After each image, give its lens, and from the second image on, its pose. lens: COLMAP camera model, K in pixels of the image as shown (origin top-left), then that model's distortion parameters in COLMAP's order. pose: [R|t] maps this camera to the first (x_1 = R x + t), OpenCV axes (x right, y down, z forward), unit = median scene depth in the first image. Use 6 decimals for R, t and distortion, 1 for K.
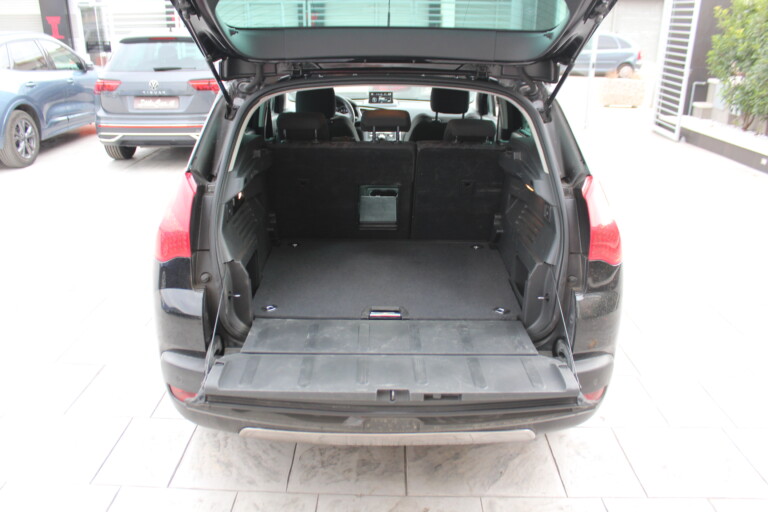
lens RADIAL K [[632.2, 0, 384.0], [0, 632.2, 256.0], [0, 0, 1]] dist [-0.156109, 0.122253]
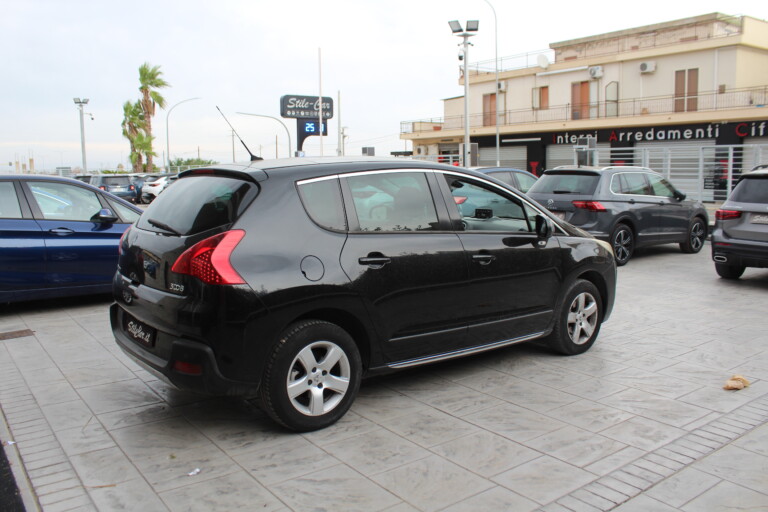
lens RADIAL K [[632.2, 0, 384.0], [0, 632.2, 256.0], [0, 0, 1]] dist [-0.156109, 0.122253]
pose [[0.620958, 0.092634, -0.778351, 0.445426], [-0.264486, 0.959518, -0.096809, 0.071199], [0.737874, 0.265977, 0.620321, -0.129909]]
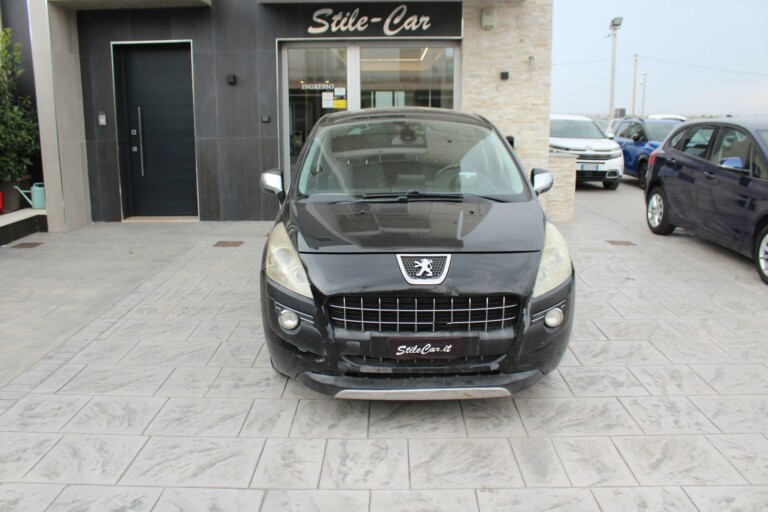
lens RADIAL K [[657.7, 0, 384.0], [0, 657.7, 256.0], [0, 0, 1]] dist [-0.170551, 0.157870]
pose [[-0.999926, -0.002751, -0.011854, 0.025806], [-0.008707, 0.842208, 0.539083, -0.281447], [0.008500, 0.539146, -0.842169, 0.785660]]
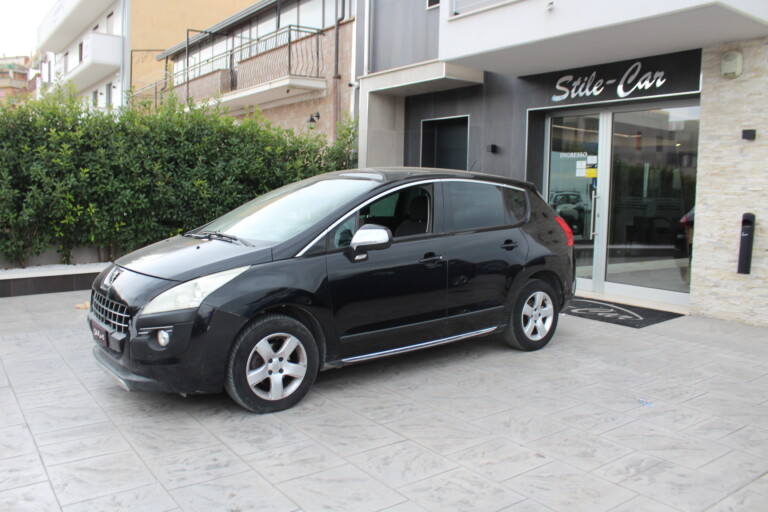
lens RADIAL K [[657.7, 0, 384.0], [0, 657.7, 256.0], [0, 0, 1]] dist [-0.170551, 0.157870]
pose [[-0.598670, -0.098086, 0.794968, -0.530691], [0.258723, 0.915597, 0.307807, -0.188063], [-0.758061, 0.389951, -0.522763, 0.567649]]
